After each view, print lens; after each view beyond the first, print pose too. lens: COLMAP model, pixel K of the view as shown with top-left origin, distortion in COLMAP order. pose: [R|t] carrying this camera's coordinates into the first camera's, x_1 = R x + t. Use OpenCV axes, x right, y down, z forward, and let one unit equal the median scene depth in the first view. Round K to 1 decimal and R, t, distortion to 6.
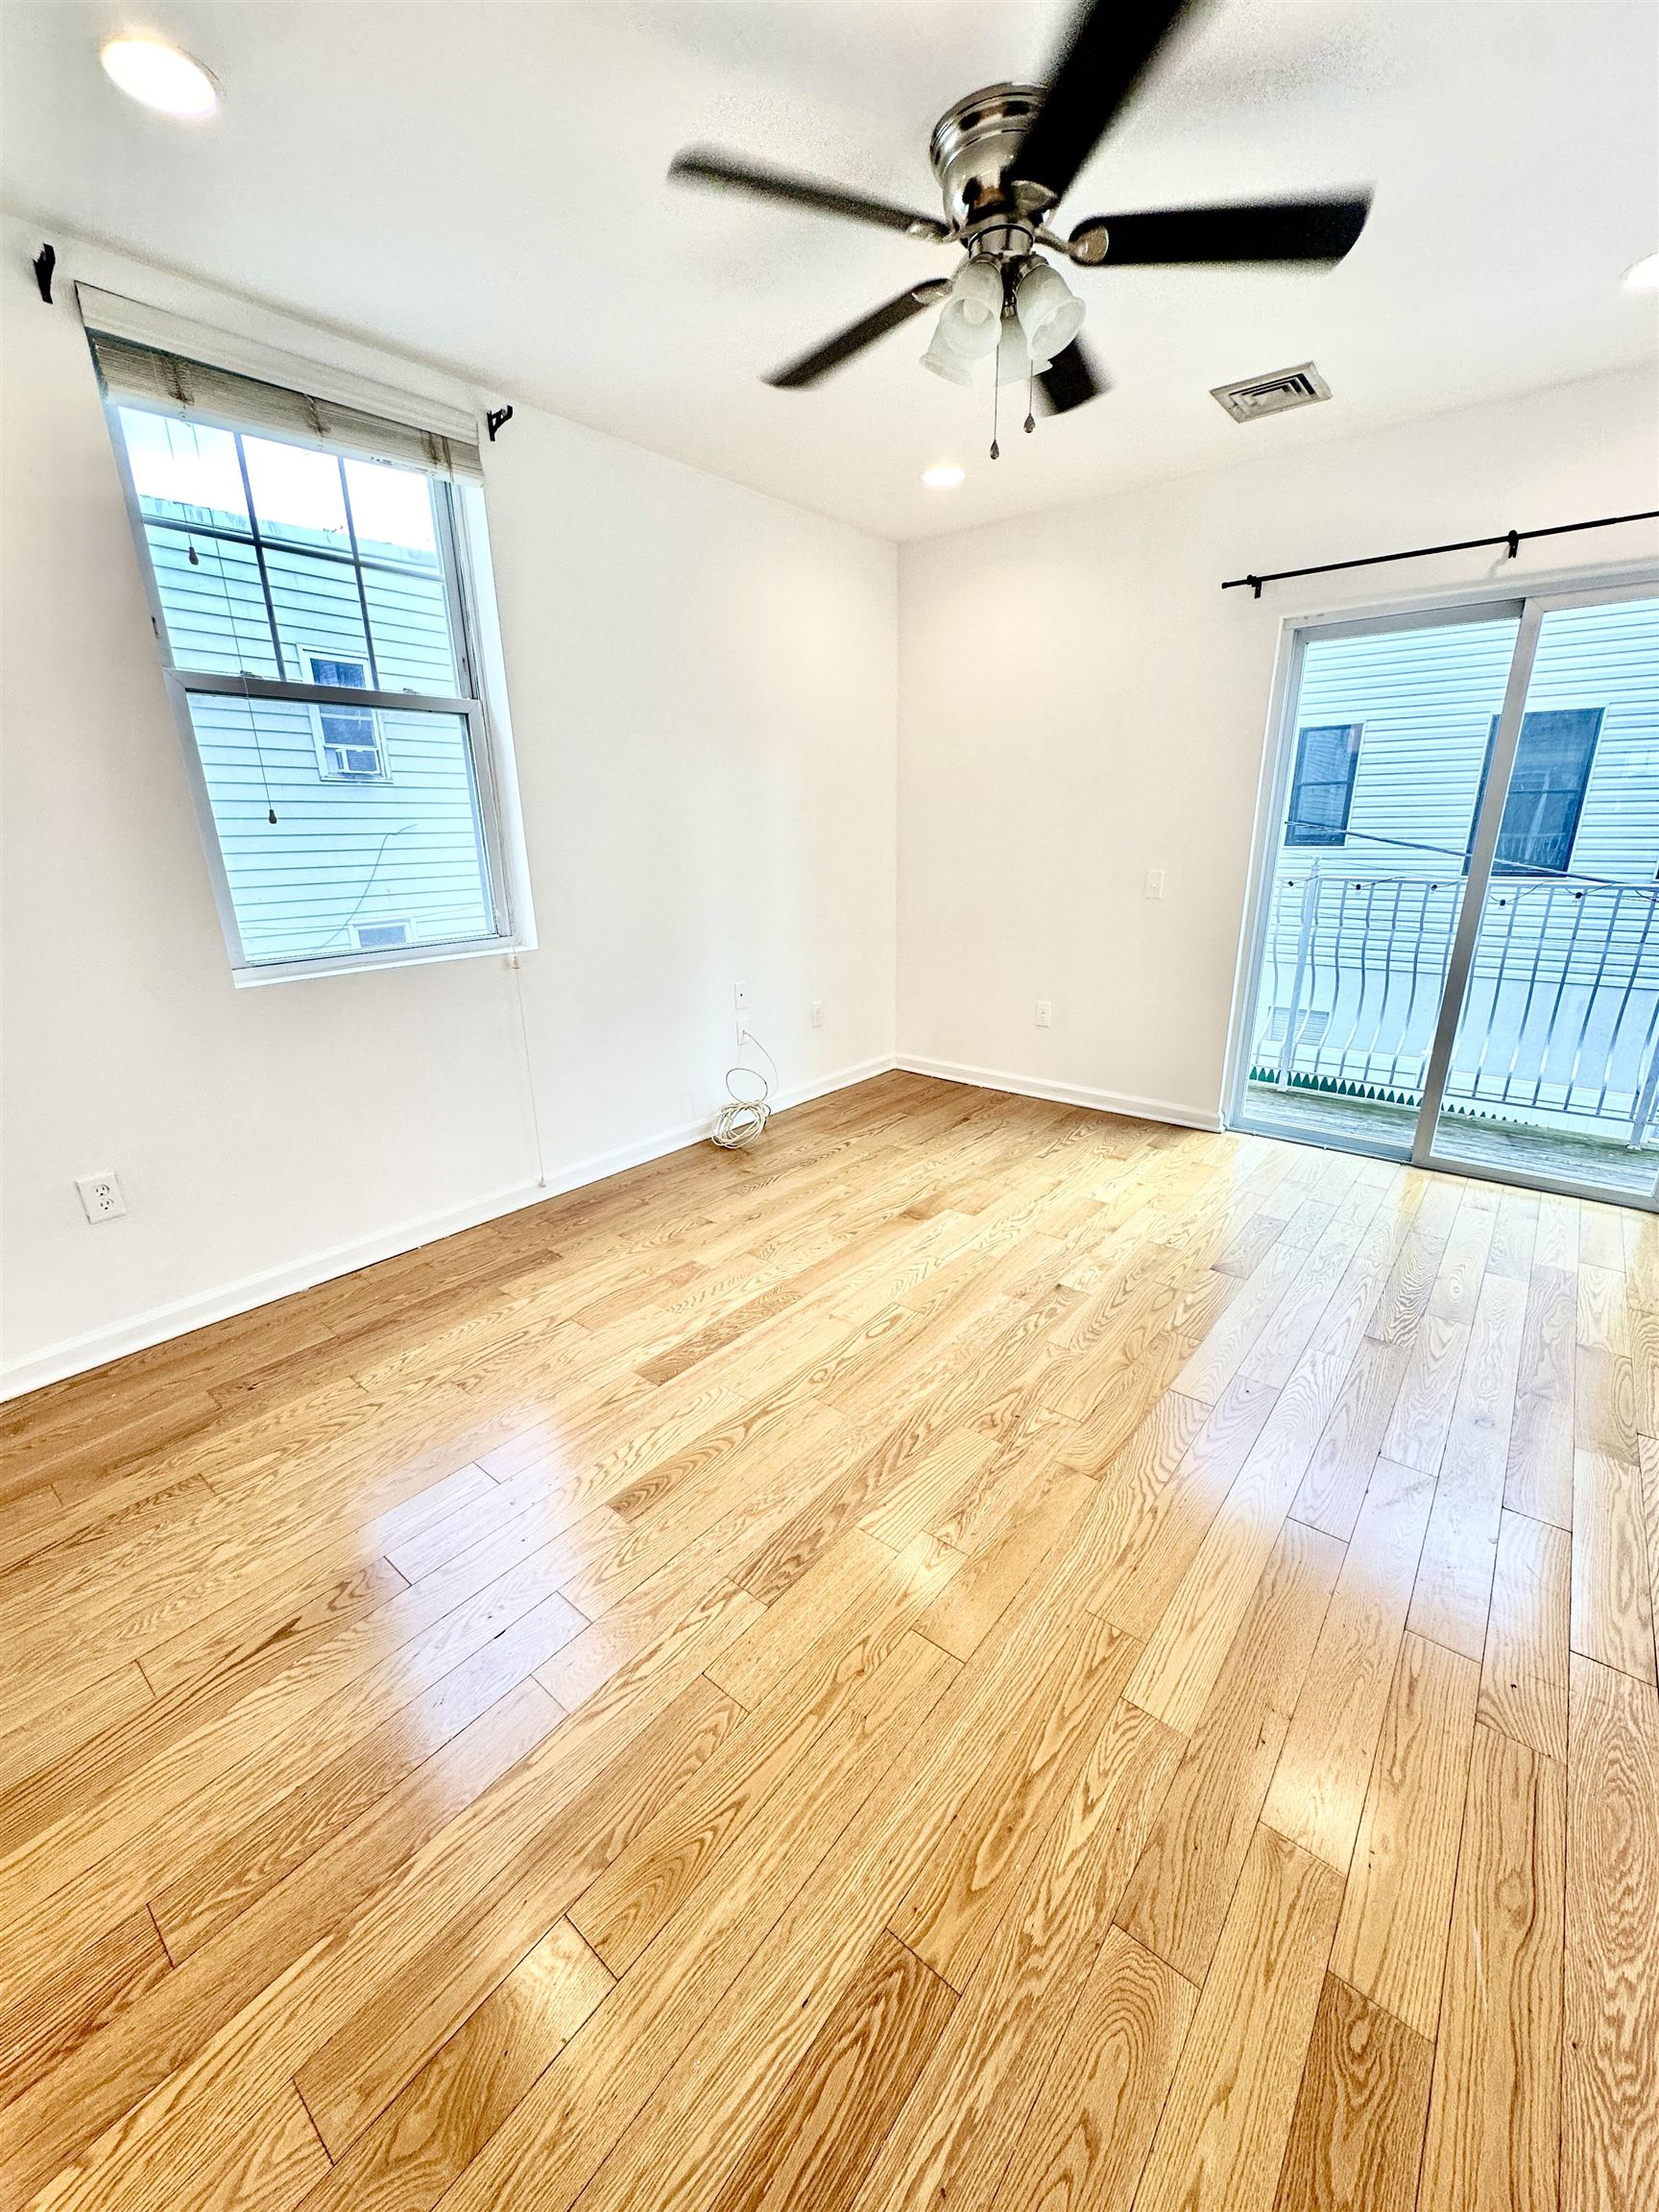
lens RADIAL K [[886.2, 0, 830.8], [0, 886.2, 1103.5], [0, 0, 1]] dist [-0.002021, 0.000122]
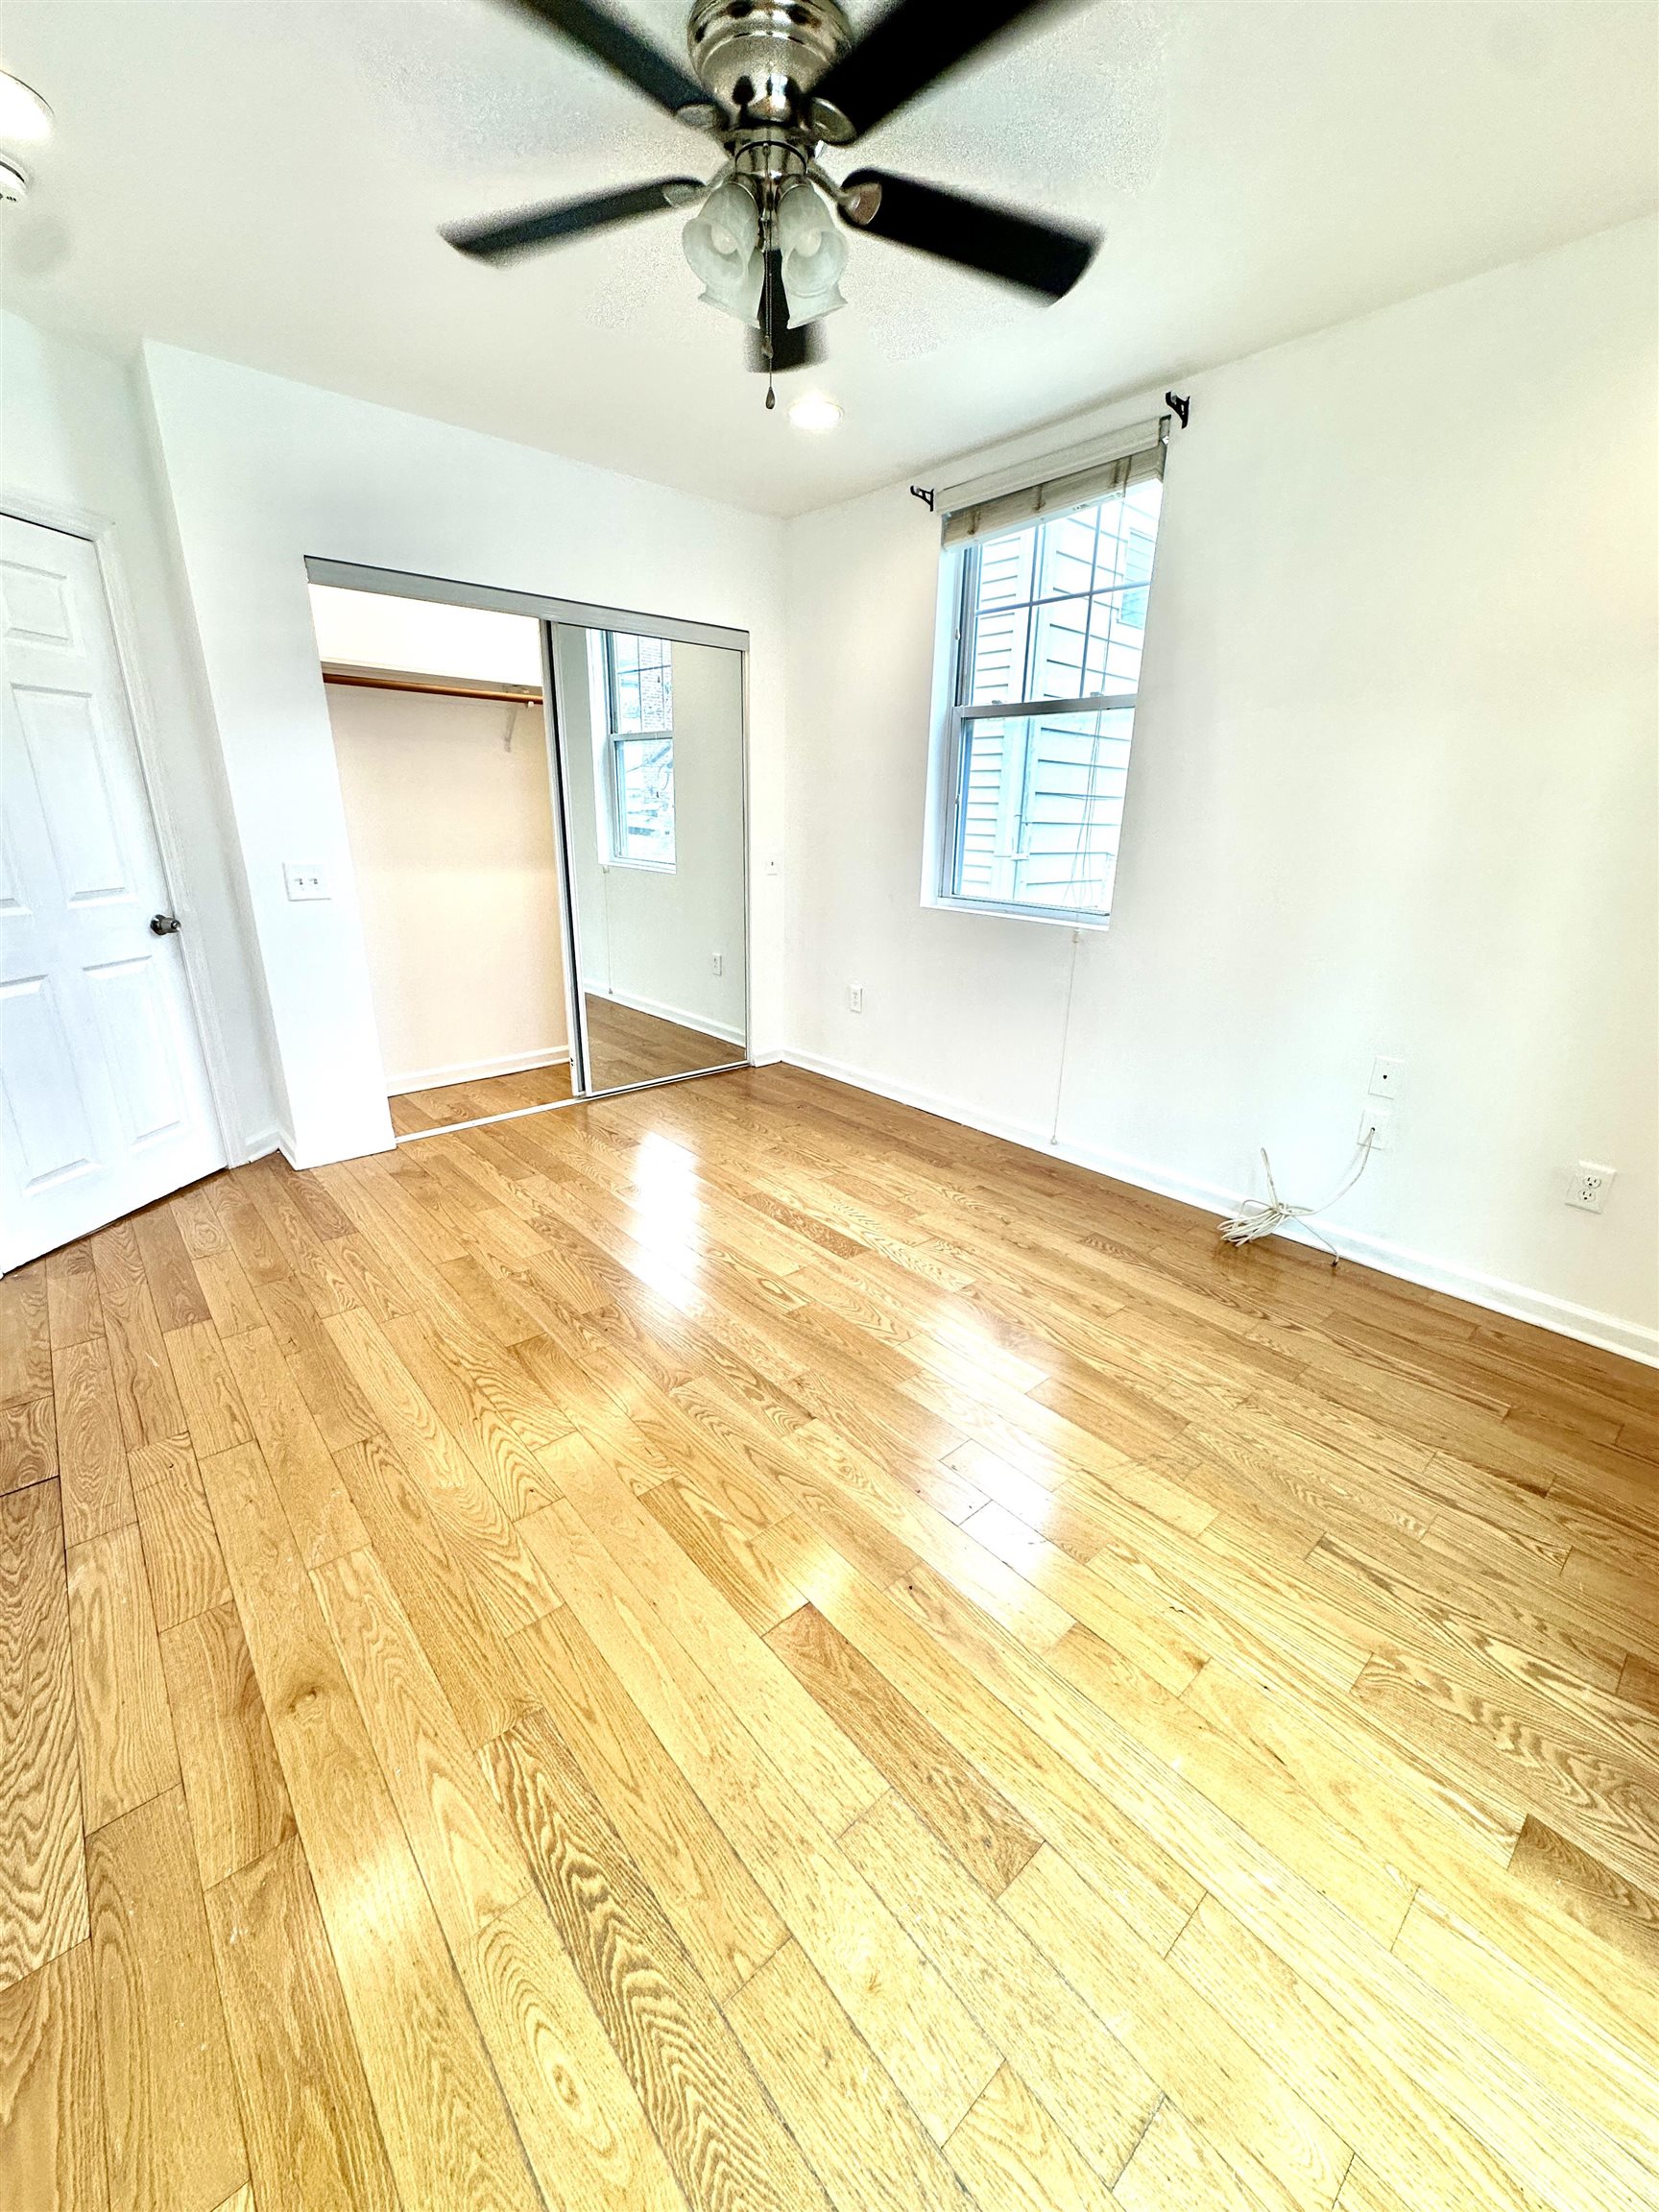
lens RADIAL K [[886.2, 0, 830.8], [0, 886.2, 1103.5], [0, 0, 1]] dist [-0.002021, 0.000122]
pose [[-0.170767, 0.327060, -0.929446, 0.893738], [-0.312708, 0.876545, 0.365899, -0.326117], [0.934373, 0.353129, -0.047410, 0.967743]]
